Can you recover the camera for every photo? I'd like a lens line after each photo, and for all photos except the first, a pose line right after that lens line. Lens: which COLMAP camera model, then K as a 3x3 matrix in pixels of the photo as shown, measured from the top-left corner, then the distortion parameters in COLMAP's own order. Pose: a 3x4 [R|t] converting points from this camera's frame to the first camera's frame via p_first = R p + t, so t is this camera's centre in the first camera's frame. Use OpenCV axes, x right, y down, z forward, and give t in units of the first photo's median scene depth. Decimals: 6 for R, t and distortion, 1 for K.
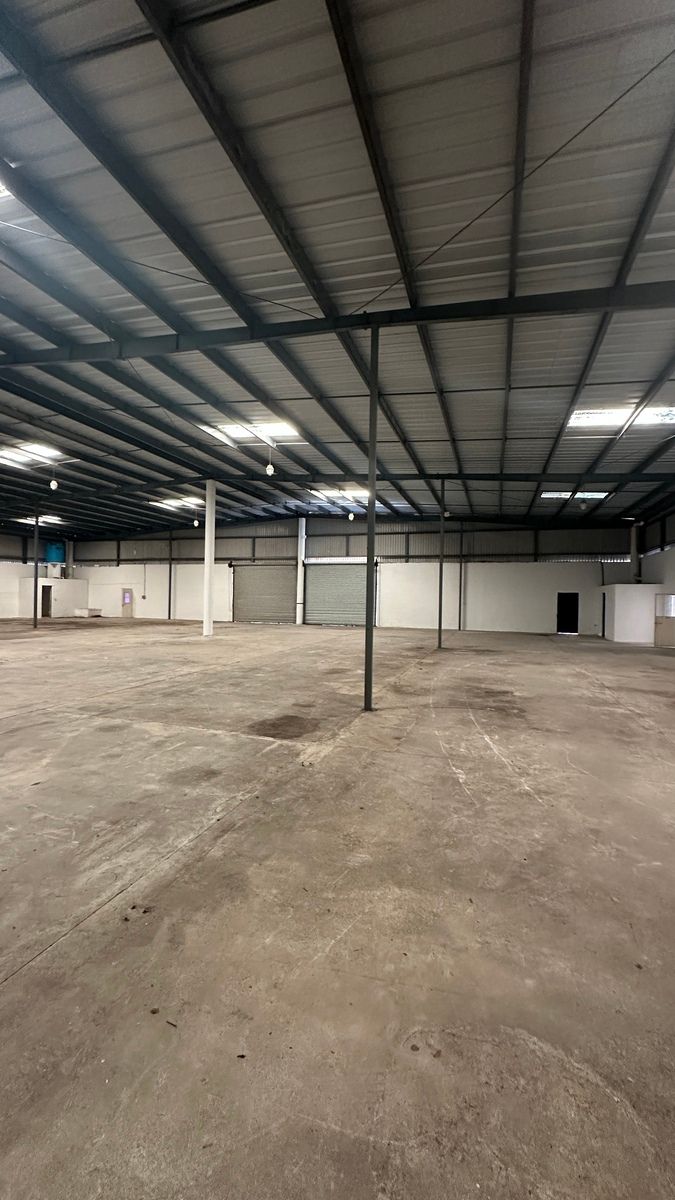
lens RADIAL K [[482.5, 0, 337.5], [0, 482.5, 600.0], [0, 0, 1]] dist [0.000652, 0.000037]
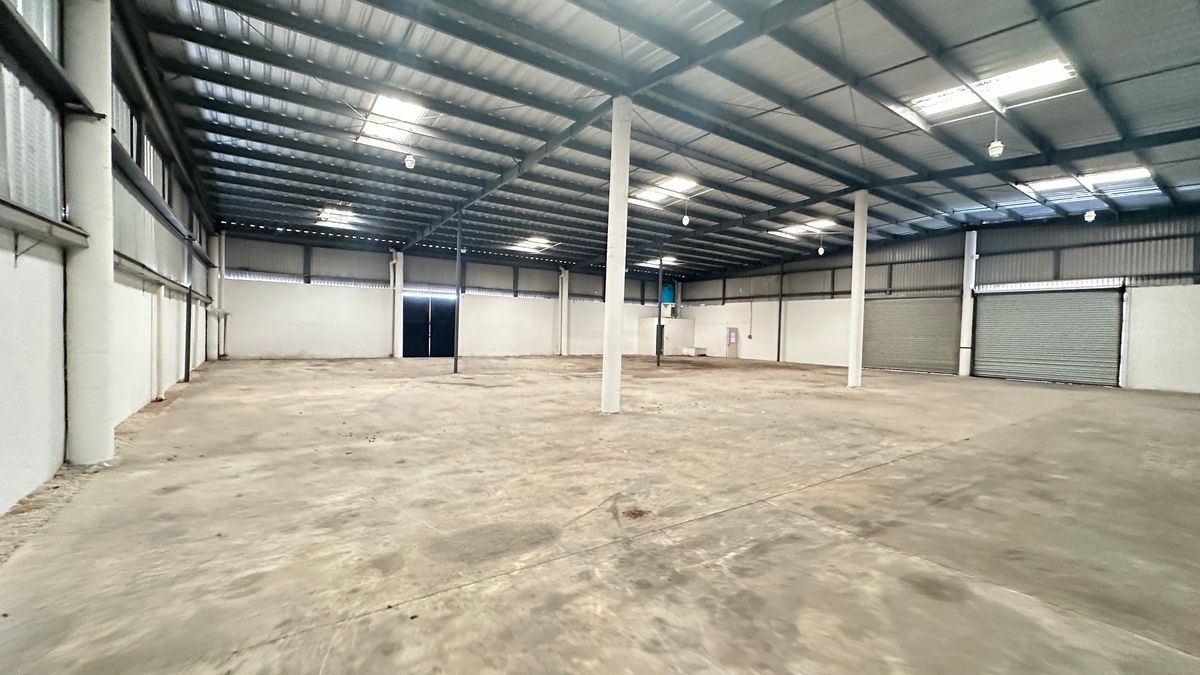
lens RADIAL K [[482.5, 0, 600.0], [0, 482.5, 337.5], [0, 0, 1]] dist [0.000652, 0.000037]
pose [[0.807829, 0.011118, -0.589312, -0.094936], [-0.012393, 0.999921, 0.001877, -0.002879], [0.589287, 0.005787, 0.807903, 0.074227]]
